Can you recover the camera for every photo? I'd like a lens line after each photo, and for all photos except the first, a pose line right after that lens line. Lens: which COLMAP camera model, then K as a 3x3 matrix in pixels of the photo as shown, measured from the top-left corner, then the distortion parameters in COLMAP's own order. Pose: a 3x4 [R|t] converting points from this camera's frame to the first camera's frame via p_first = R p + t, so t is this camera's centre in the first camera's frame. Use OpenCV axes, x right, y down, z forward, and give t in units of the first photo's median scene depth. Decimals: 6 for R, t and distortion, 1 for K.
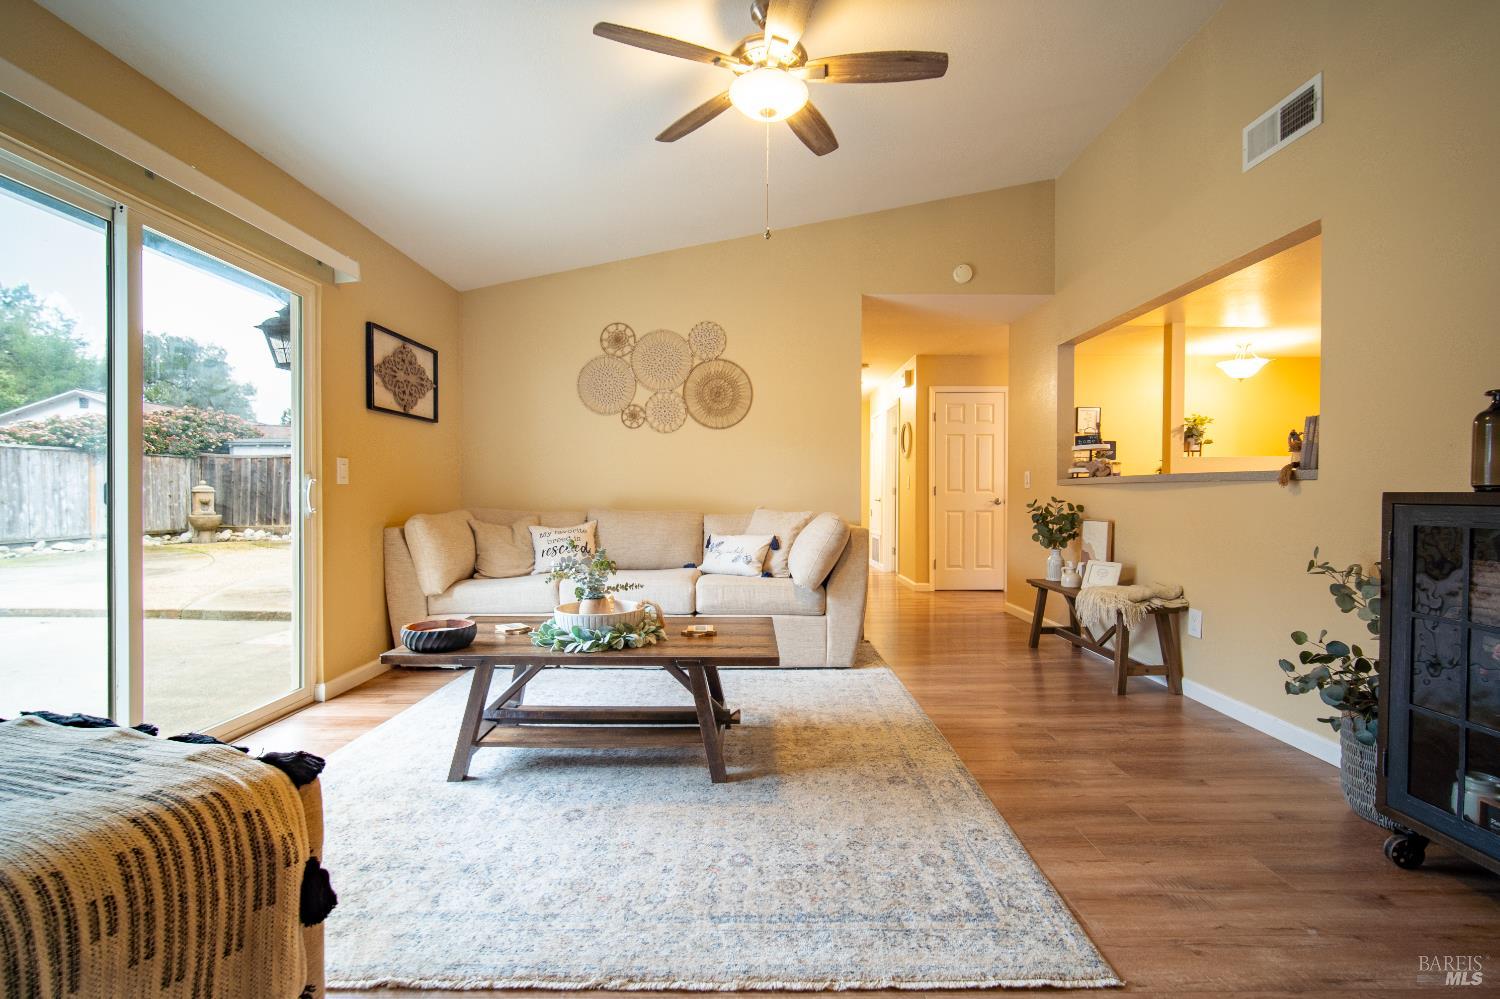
lens RADIAL K [[656.8, 0, 755.6], [0, 656.8, 501.6], [0, 0, 1]] dist [-0.014096, 0.004379]
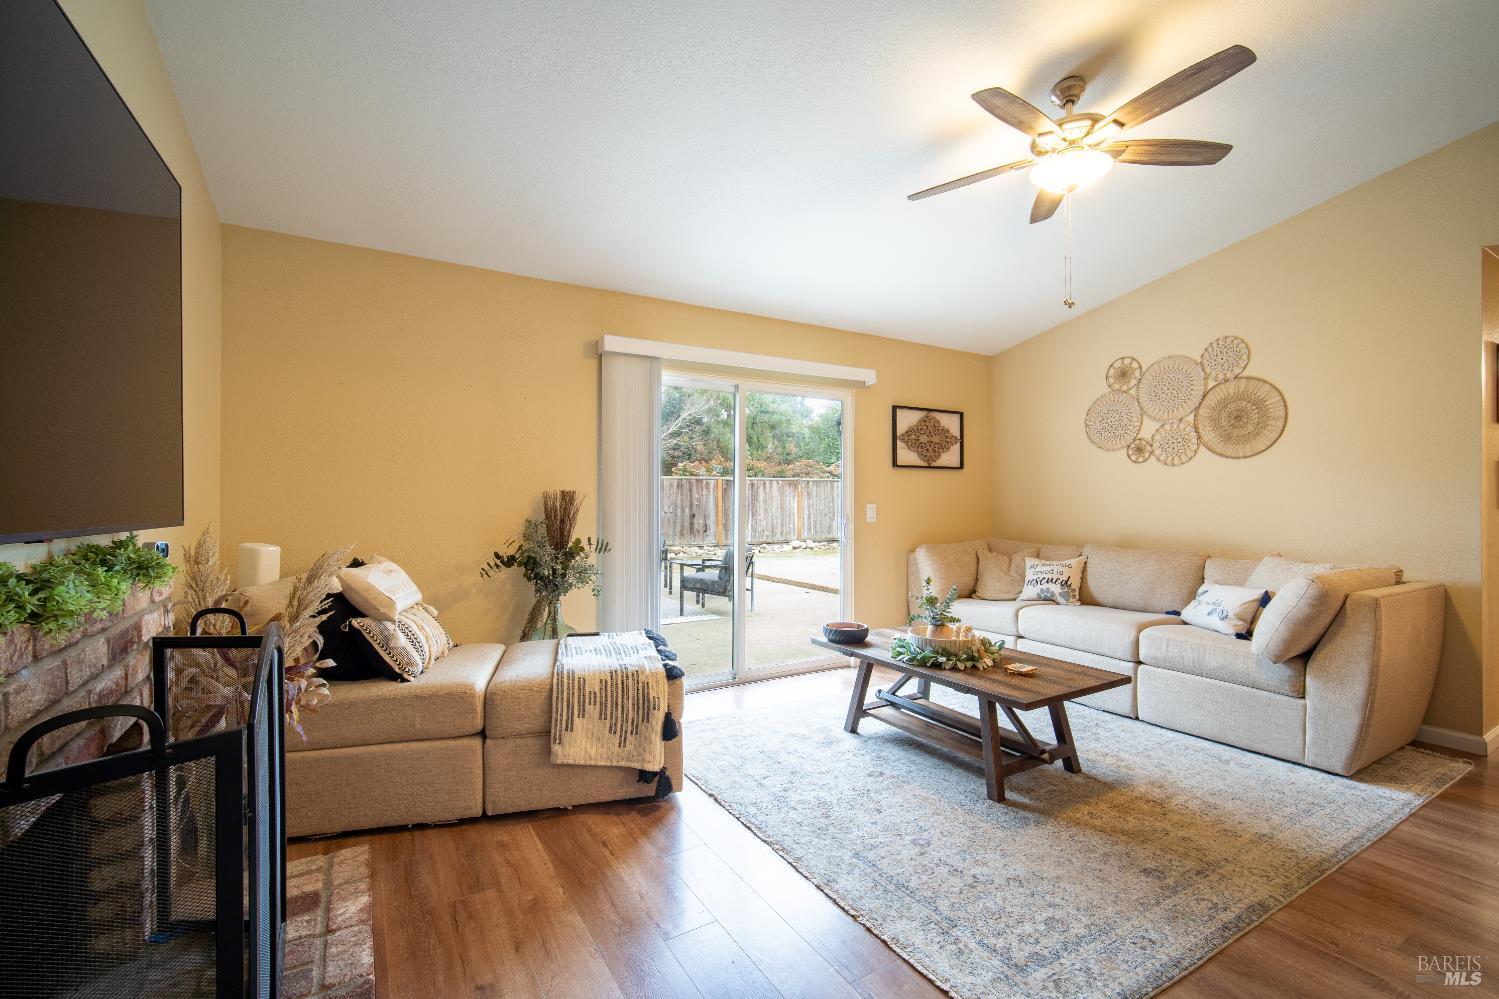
lens RADIAL K [[656.4, 0, 756.9], [0, 656.4, 501.8], [0, 0, 1]] dist [-0.014096, 0.004379]
pose [[0.514193, -0.001021, -0.857674, 0.439379], [-0.010099, 0.999923, -0.007245, -0.052132], [0.857615, 0.012387, 0.514143, 0.026394]]
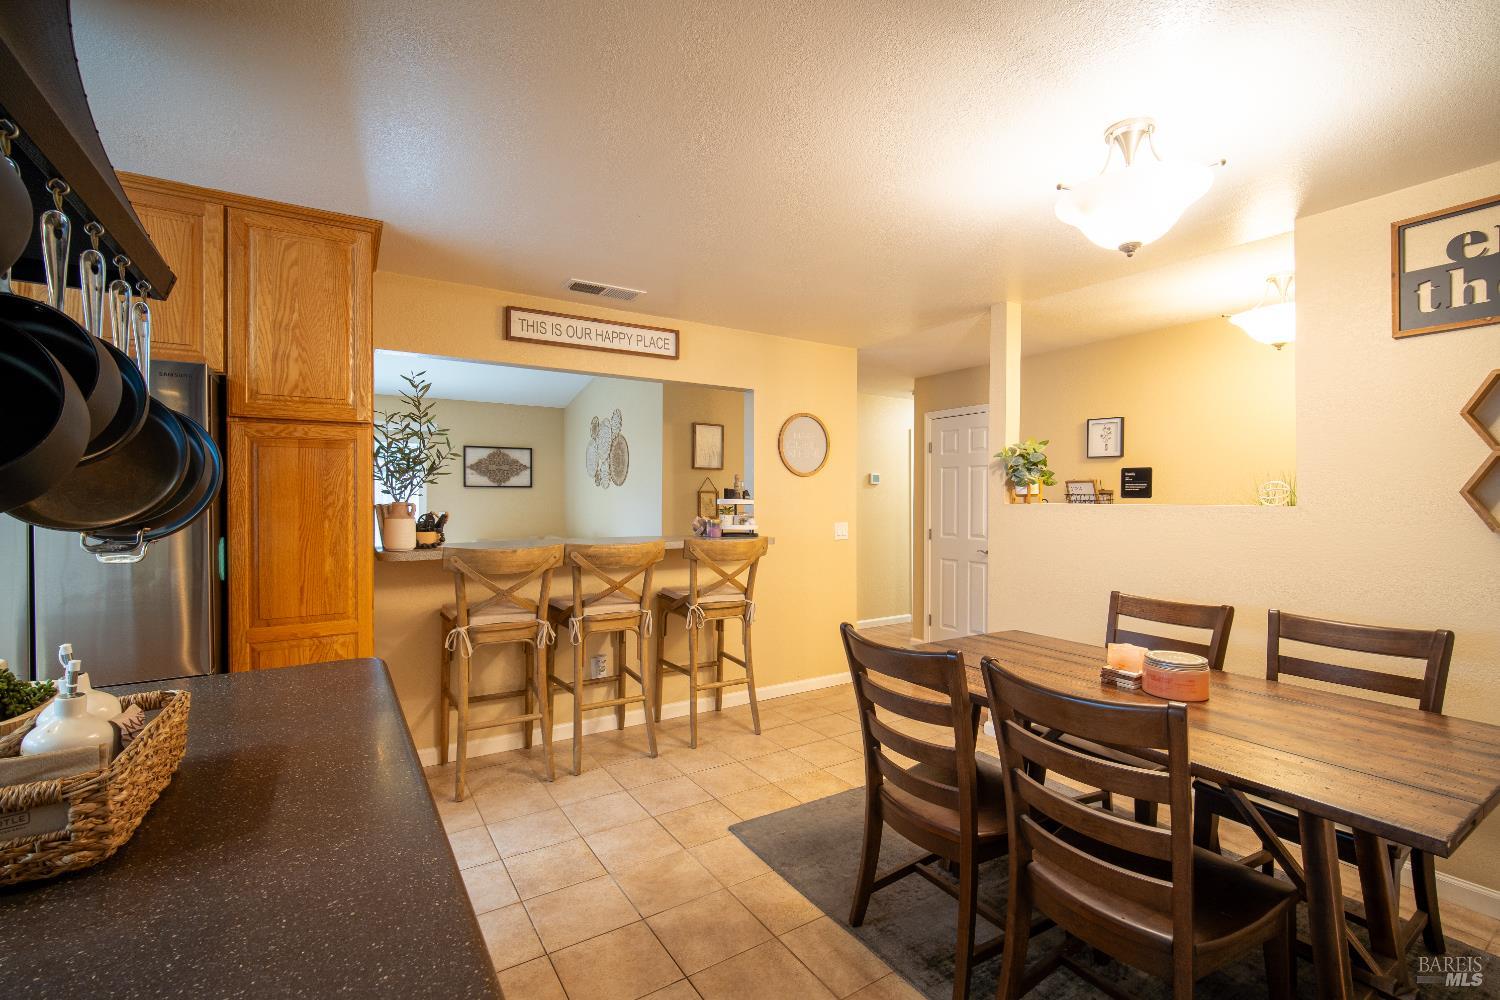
lens RADIAL K [[656.6, 0, 762.4], [0, 656.6, 504.3], [0, 0, 1]] dist [-0.012028, 0.001245]
pose [[0.537854, 0.007703, -0.843003, 1.596634], [-0.013593, 0.999908, 0.000465, -0.095997], [0.842928, 0.011209, 0.537909, 0.646622]]
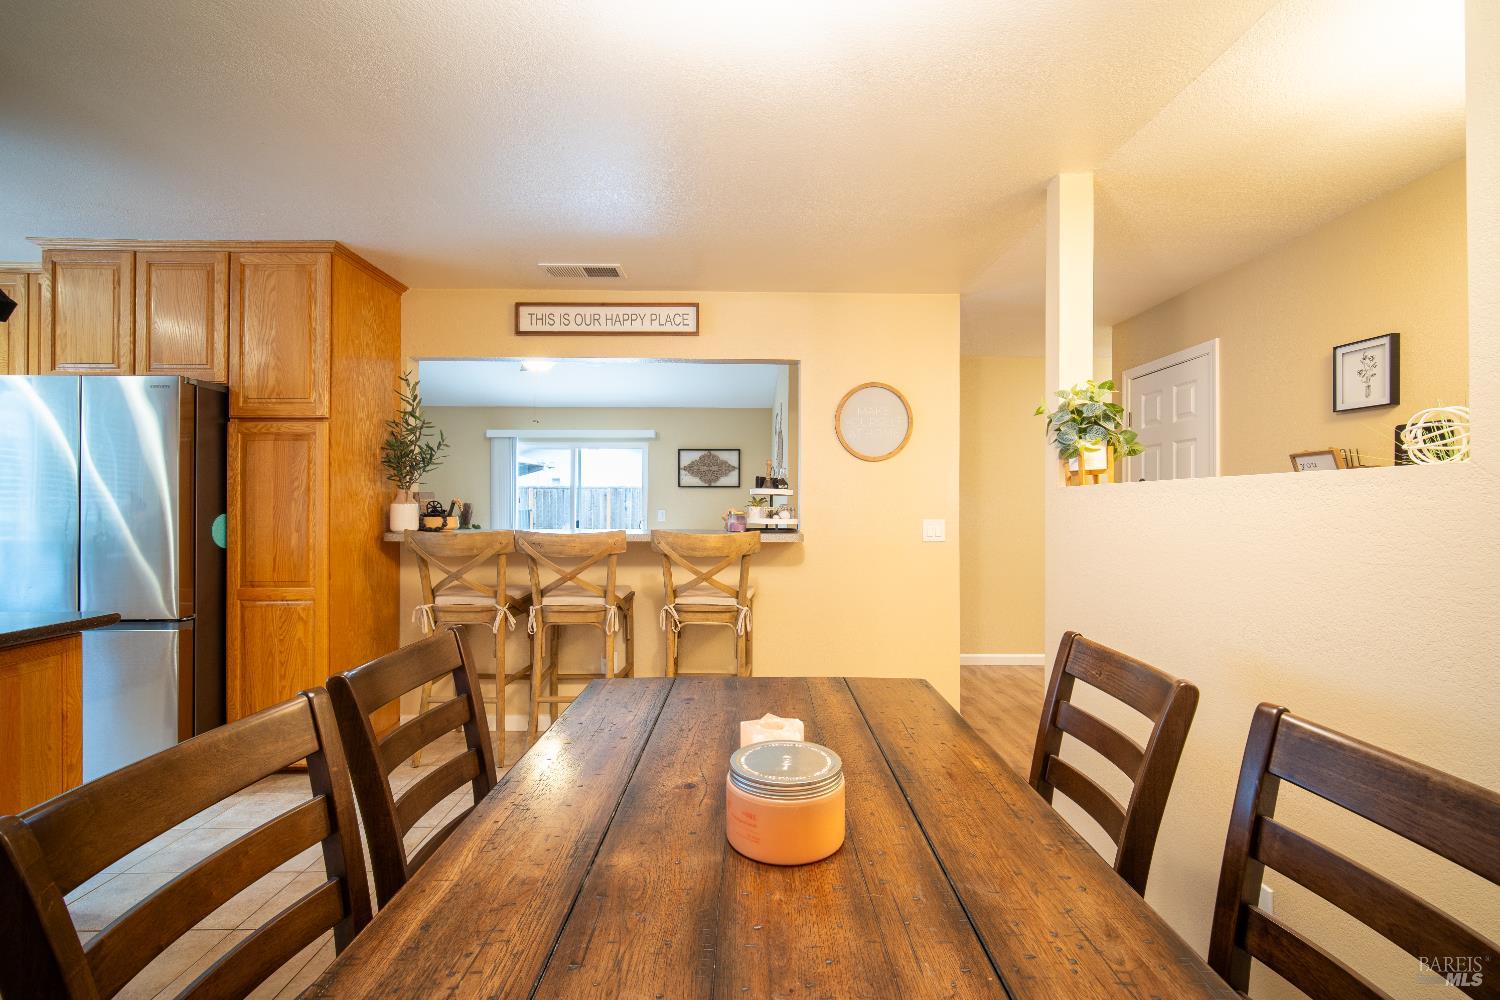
lens RADIAL K [[656.6, 0, 756.5], [0, 656.6, 501.2], [0, 0, 1]] dist [-0.012028, 0.001245]
pose [[0.012961, -0.007409, -0.999889, 1.589292], [-0.018179, 0.999806, -0.007644, -0.077843], [0.999751, 0.018276, 0.012823, 1.179185]]
